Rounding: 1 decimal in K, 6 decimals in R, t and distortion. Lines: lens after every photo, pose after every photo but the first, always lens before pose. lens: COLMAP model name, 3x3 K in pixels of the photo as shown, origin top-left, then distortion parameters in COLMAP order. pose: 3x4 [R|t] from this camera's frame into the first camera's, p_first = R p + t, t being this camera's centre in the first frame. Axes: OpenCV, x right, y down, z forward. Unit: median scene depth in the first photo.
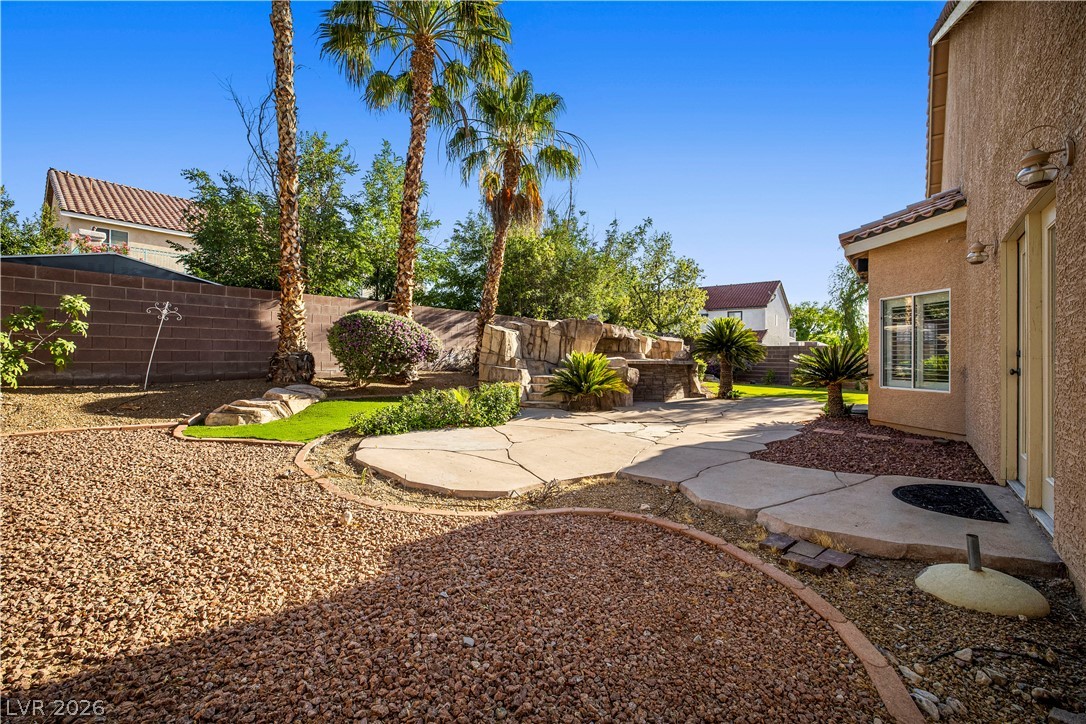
lens RADIAL K [[471.6, 0, 545.6], [0, 471.6, 362.3], [0, 0, 1]] dist [-0.000740, 0.000702]
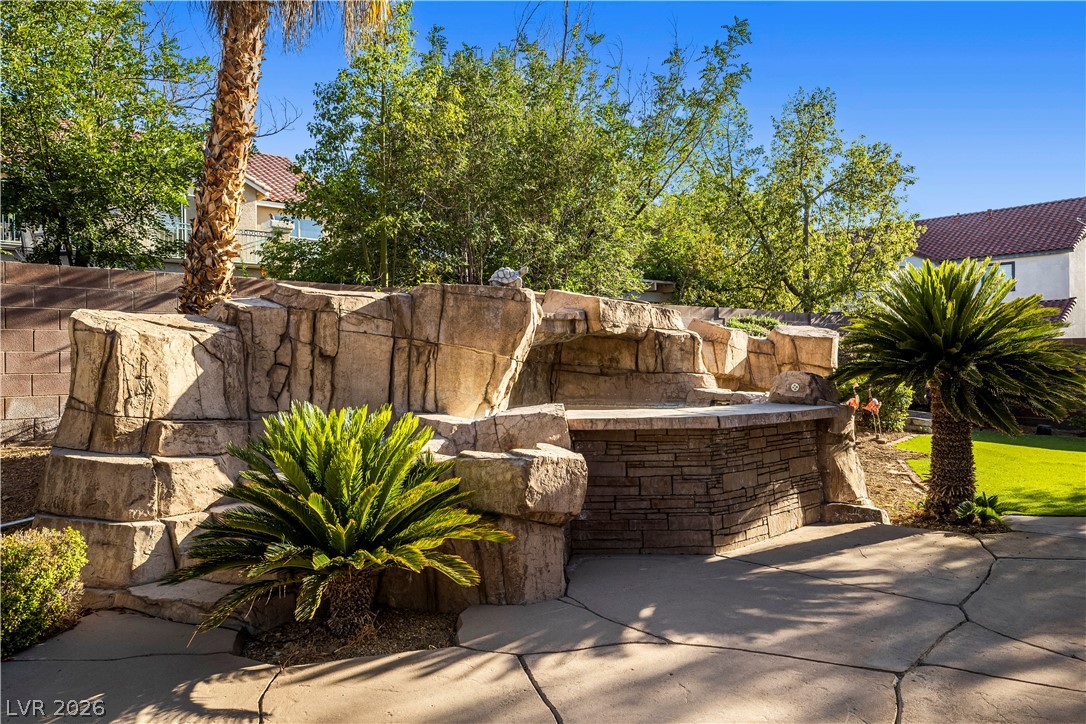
lens RADIAL K [[753.9, 0, 540.7], [0, 753.9, 361.5], [0, 0, 1]] dist [0.040125, 0.002735]
pose [[0.986612, -0.017303, -0.162162, 0.181906], [0.016741, 0.999848, -0.004833, -0.029571], [0.162221, 0.002054, 0.986752, 0.420222]]
